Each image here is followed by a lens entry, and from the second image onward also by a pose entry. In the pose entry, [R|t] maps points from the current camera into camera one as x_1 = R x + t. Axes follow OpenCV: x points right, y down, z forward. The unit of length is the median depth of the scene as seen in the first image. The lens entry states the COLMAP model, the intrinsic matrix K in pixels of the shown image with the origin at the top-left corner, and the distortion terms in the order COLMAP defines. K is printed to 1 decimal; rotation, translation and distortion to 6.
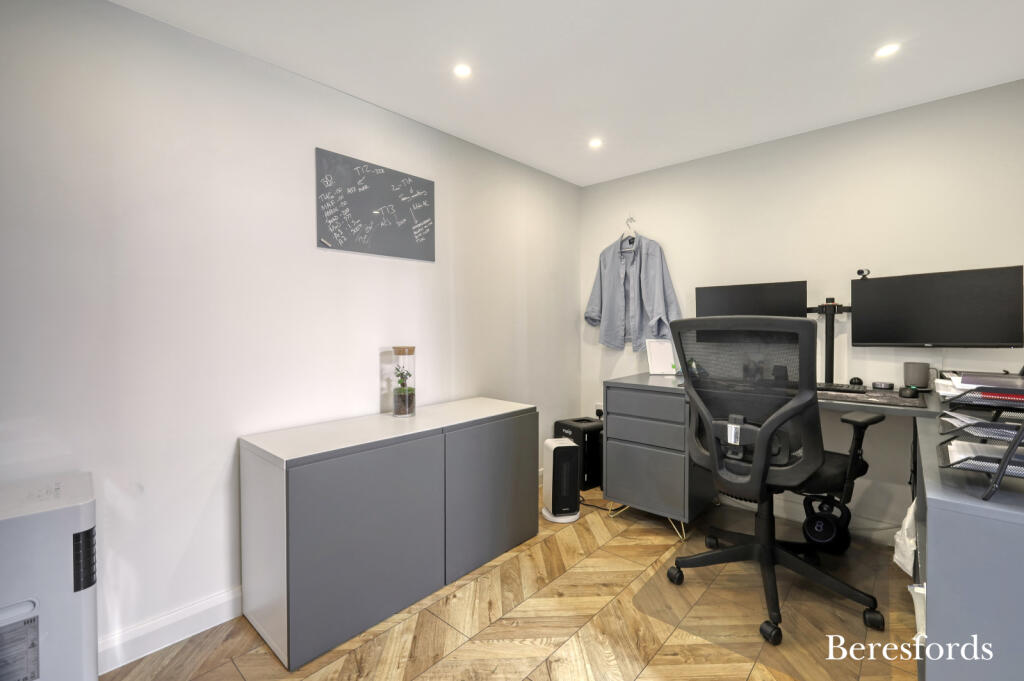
lens RADIAL K [[443.8, 0, 509.6], [0, 443.8, 336.7], [0, 0, 1]] dist [0.010990, -0.002347]
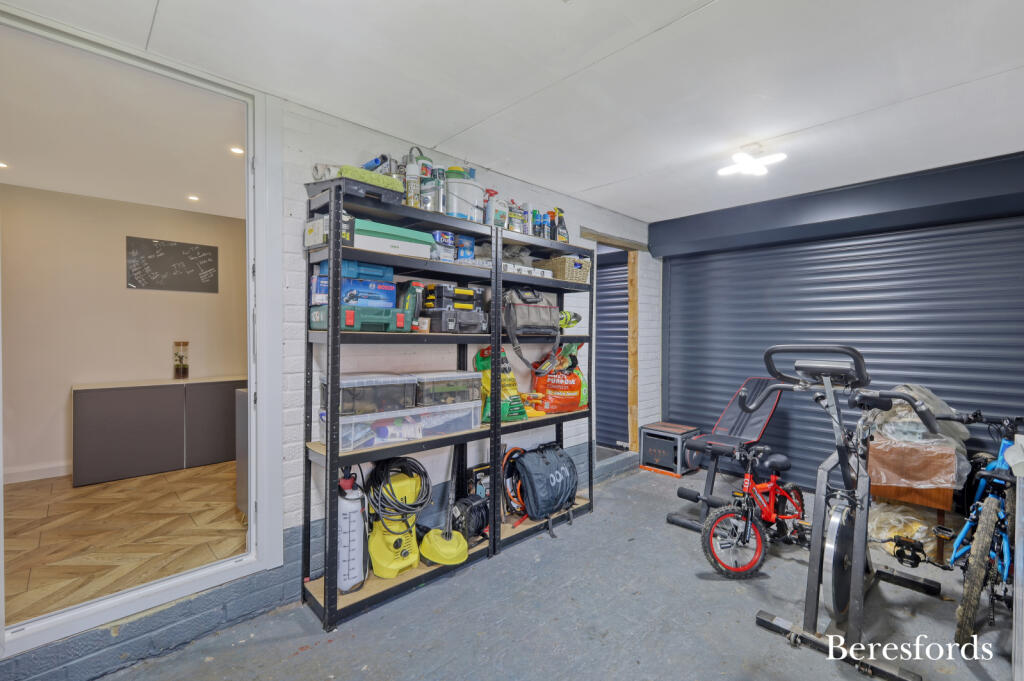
lens RADIAL K [[443.8, 0, 514.5], [0, 443.8, 340.2], [0, 0, 1]] dist [0.010990, -0.002347]
pose [[0.997849, 0.010442, -0.064724, 1.241200], [-0.011223, 0.999868, -0.011711, 0.022606], [0.064593, 0.012413, 0.997835, -0.730795]]
